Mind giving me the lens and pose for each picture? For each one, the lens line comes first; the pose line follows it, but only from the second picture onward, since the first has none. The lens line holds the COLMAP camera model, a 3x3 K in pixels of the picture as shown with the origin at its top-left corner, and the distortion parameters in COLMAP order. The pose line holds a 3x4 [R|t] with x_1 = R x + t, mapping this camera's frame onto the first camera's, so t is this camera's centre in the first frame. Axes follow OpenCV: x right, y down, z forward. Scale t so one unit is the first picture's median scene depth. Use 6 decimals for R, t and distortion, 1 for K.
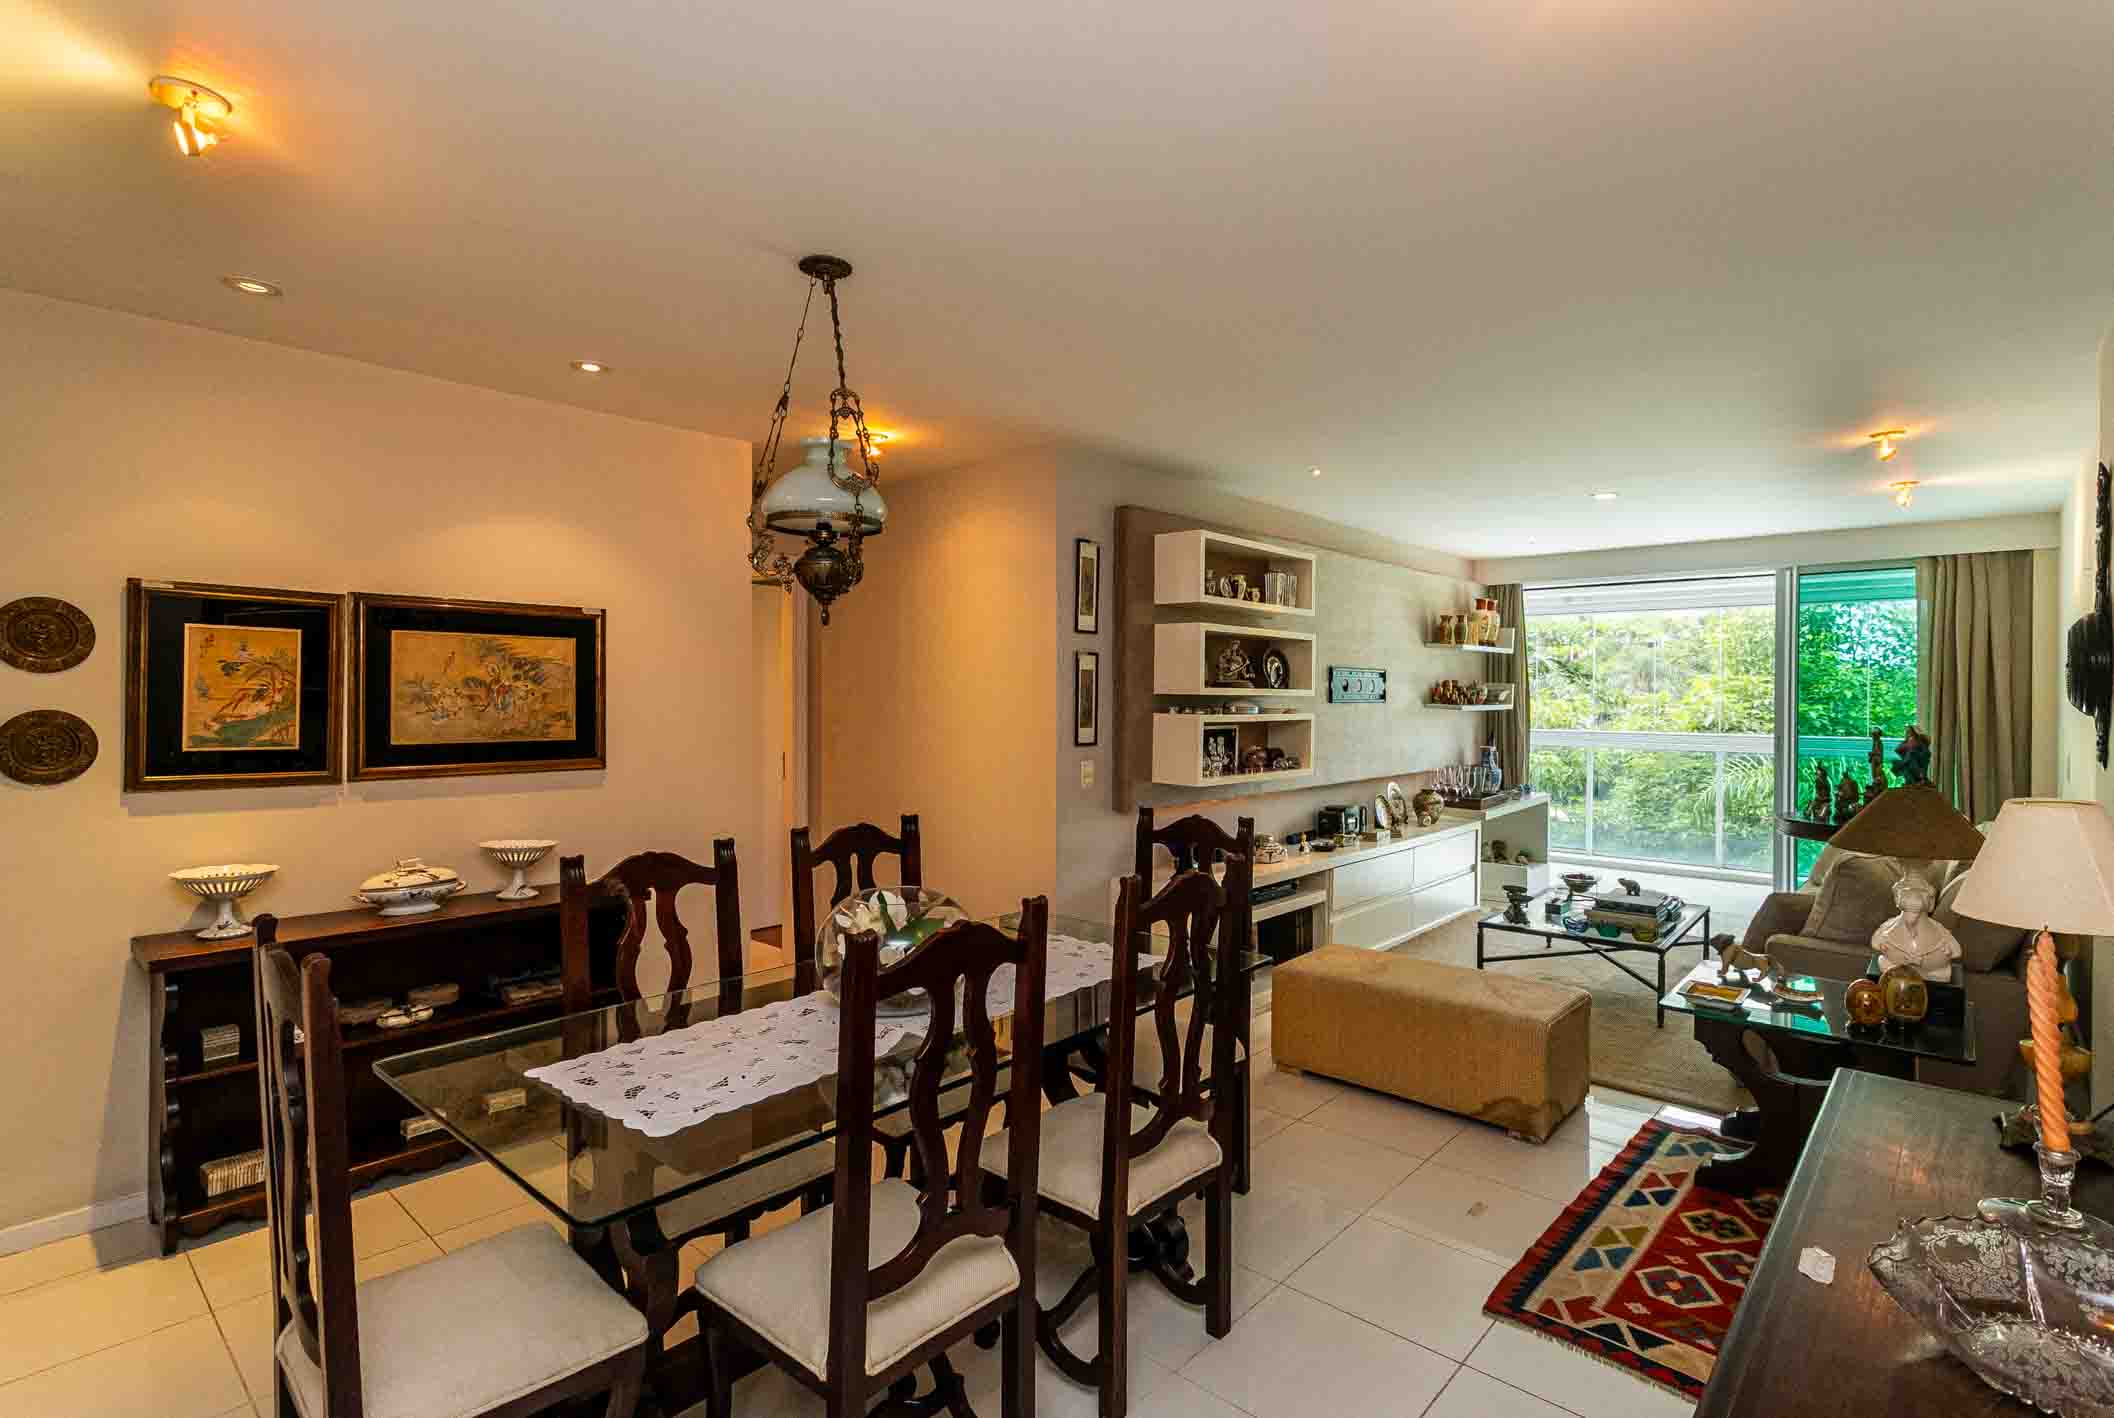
lens RADIAL K [[1028.9, 0, 1059.7], [0, 1028.9, 696.4], [0, 0, 1]] dist [-0.003791, -0.000082]
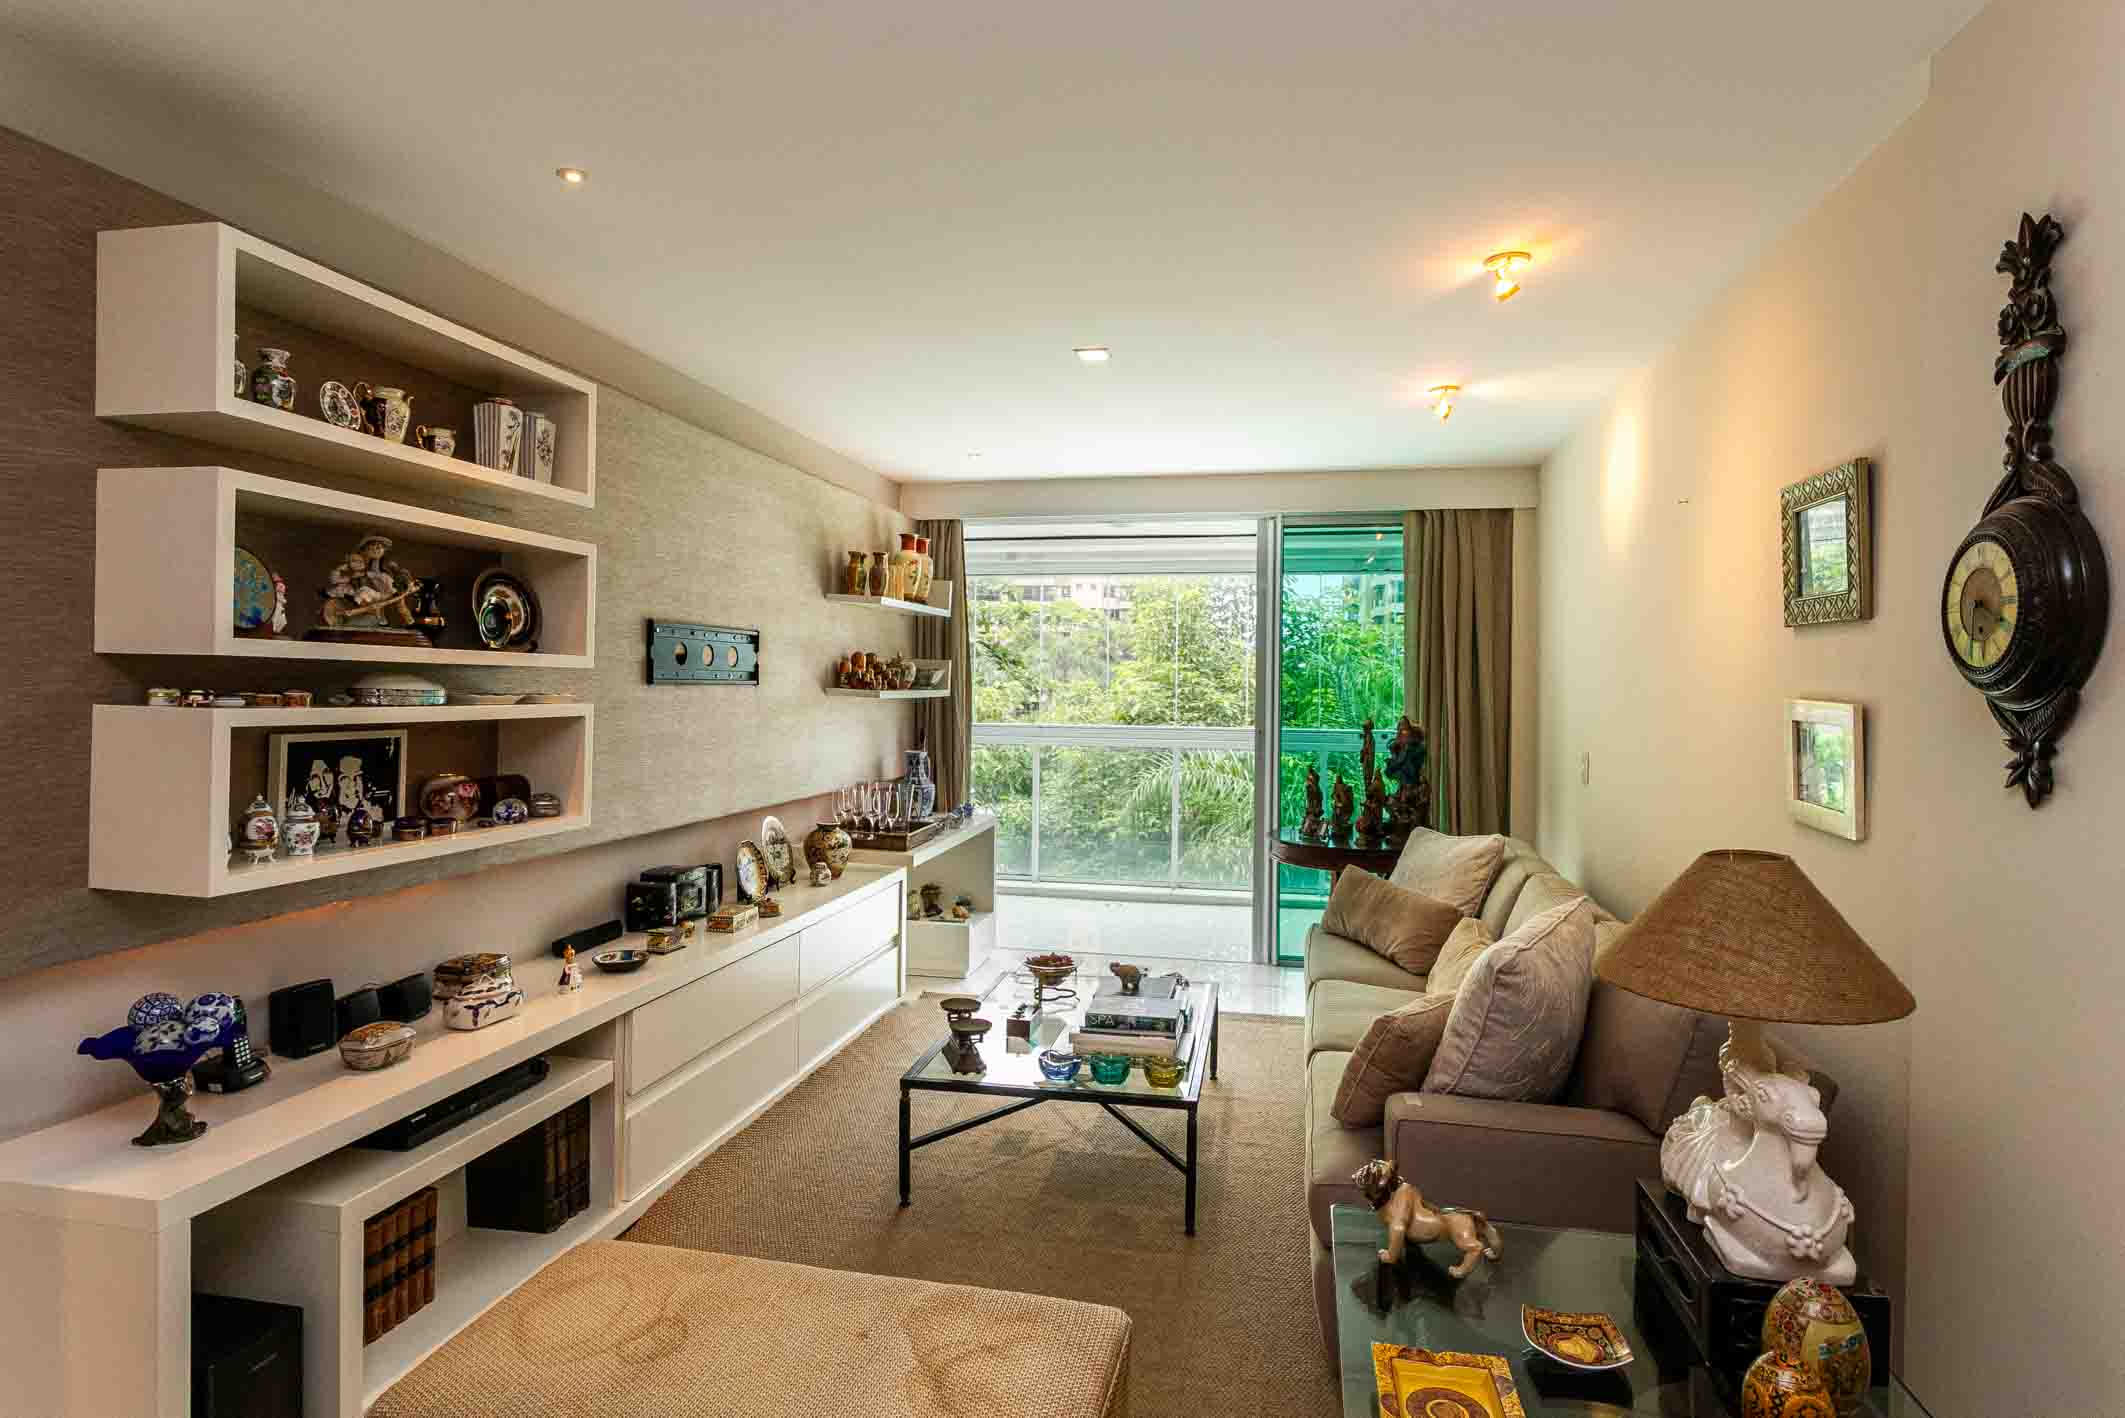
lens RADIAL K [[1146.6, 0, 1063.5], [0, 1146.6, 697.5], [0, 0, 1]] dist [0.023122, 0.000349]
pose [[0.865564, -0.000605, 0.500798, 0.139602], [-0.004981, 0.999939, 0.009817, 0.005888], [-0.500773, -0.010991, 0.865509, 0.341264]]
